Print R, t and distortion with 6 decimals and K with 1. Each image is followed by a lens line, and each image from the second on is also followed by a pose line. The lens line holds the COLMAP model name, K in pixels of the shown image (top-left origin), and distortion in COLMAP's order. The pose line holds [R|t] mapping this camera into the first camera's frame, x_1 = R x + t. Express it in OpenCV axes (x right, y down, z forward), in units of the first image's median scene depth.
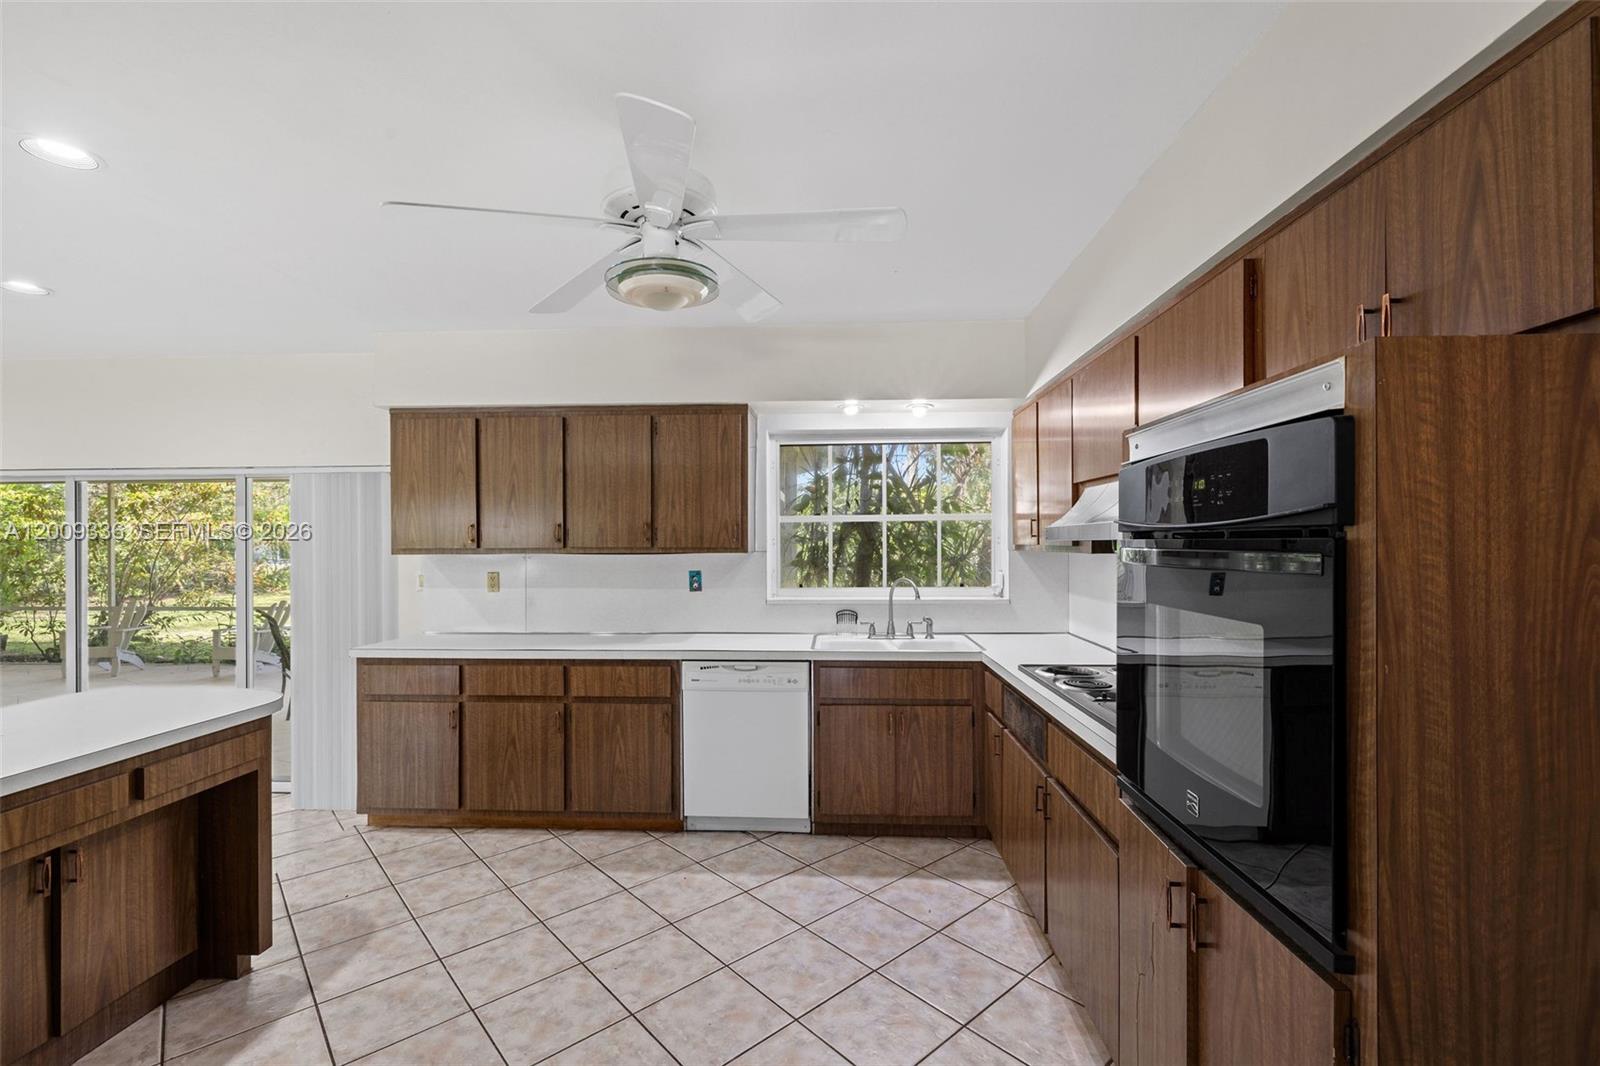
lens RADIAL K [[684.2, 0, 787.0], [0, 684.2, 571.0], [0, 0, 1]] dist [0.000627, -0.000447]
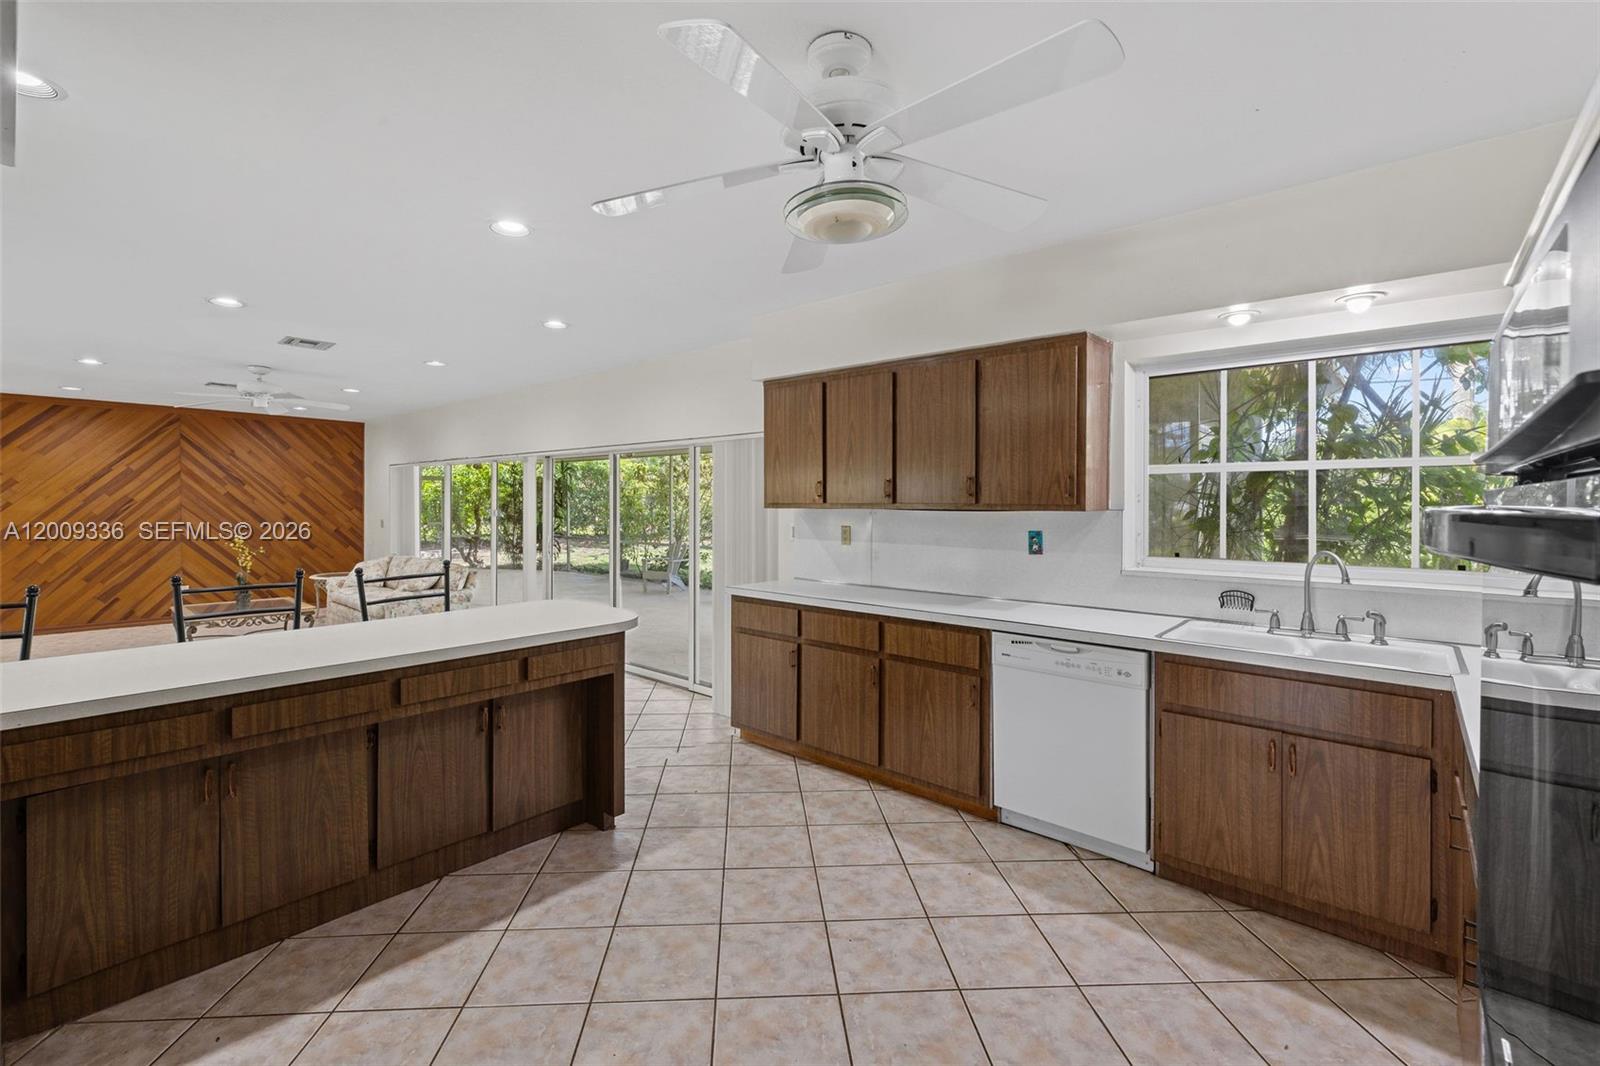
lens RADIAL K [[684.2, 0, 797.1], [0, 684.2, 527.8], [0, 0, 1]] dist [0.000627, -0.000447]
pose [[0.783598, 0.030098, -0.620538, 0.194848], [-0.032331, 0.999448, 0.007650, -0.001429], [0.620426, 0.014068, 0.784139, 0.140382]]
